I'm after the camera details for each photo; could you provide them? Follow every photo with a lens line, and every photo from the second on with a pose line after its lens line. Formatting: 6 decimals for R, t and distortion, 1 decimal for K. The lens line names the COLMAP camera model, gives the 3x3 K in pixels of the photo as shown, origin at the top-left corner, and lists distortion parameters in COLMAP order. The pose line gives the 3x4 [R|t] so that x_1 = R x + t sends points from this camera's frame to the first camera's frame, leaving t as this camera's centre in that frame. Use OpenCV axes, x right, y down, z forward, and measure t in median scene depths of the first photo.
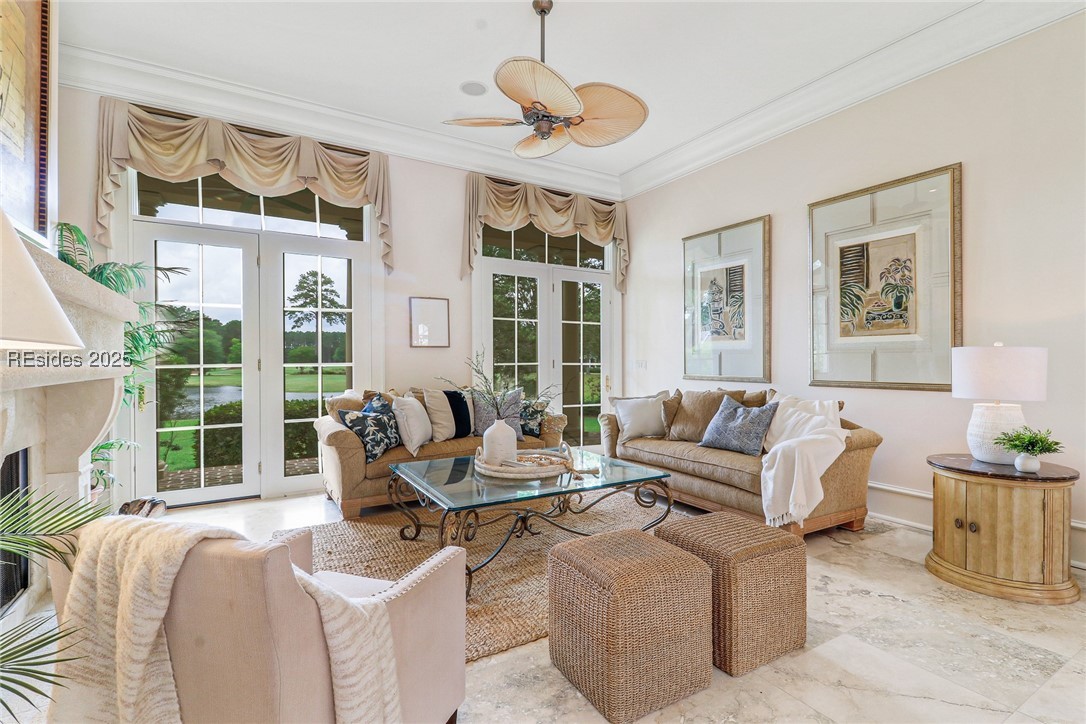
lens RADIAL K [[506.5, 0, 547.3], [0, 506.5, 361.8], [0, 0, 1]] dist [0.002724, -0.001059]
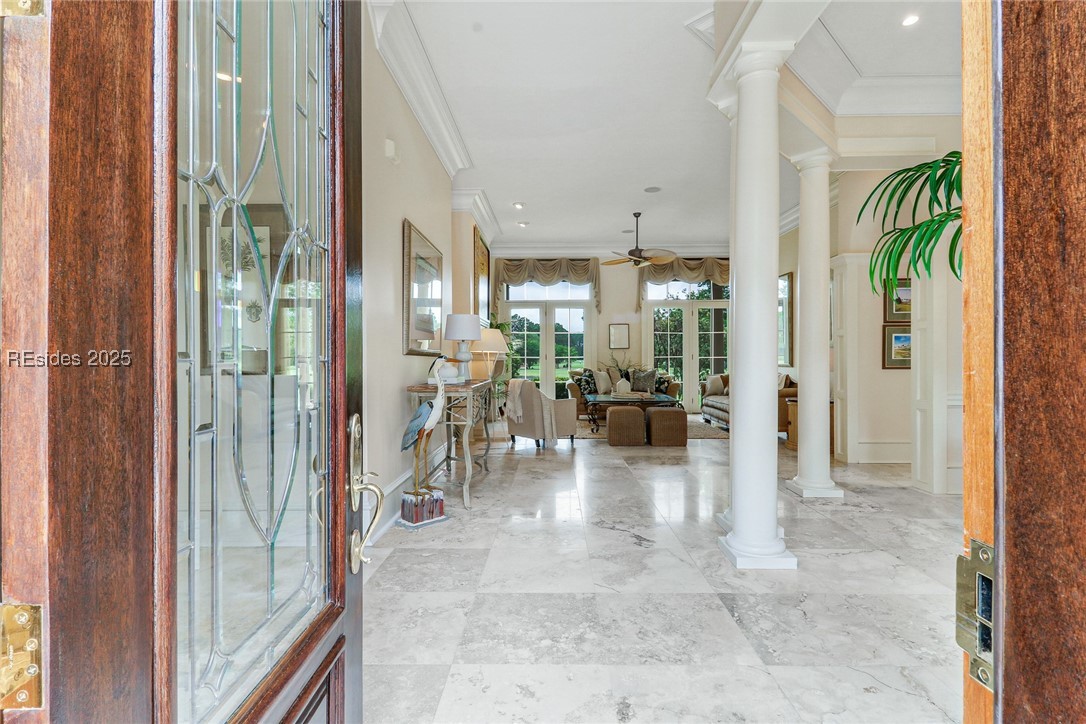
lens RADIAL K [[512.5, 0, 546.9], [0, 512.5, 351.4], [0, 0, 1]] dist [0.006524, -0.000531]
pose [[0.854268, -0.005976, -0.519798, 0.611280], [0.001857, 0.999963, -0.008444, -0.001595], [0.519829, 0.006248, 0.854247, -0.937325]]
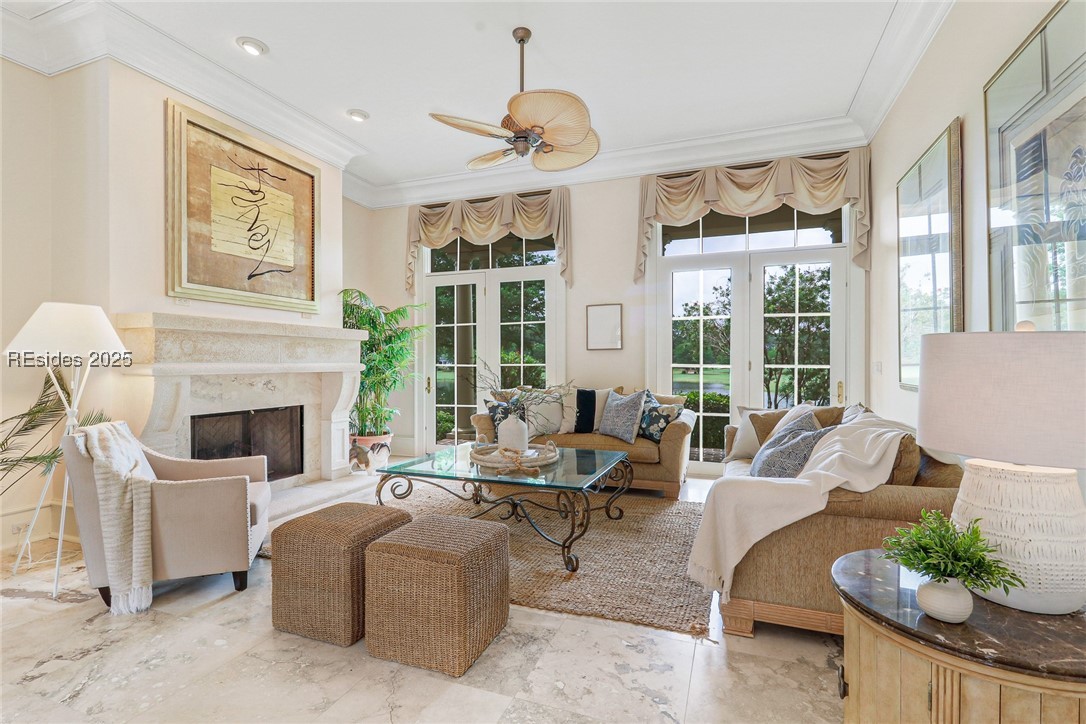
lens RADIAL K [[506.5, 0, 547.3], [0, 506.5, 361.8], [0, 0, 1]] dist [0.002724, -0.001059]
pose [[0.618150, -0.000912, -0.786059, 0.576652], [-0.000438, 0.999999, -0.001504, -0.001681], [0.786060, 0.001275, 0.618149, 0.243923]]
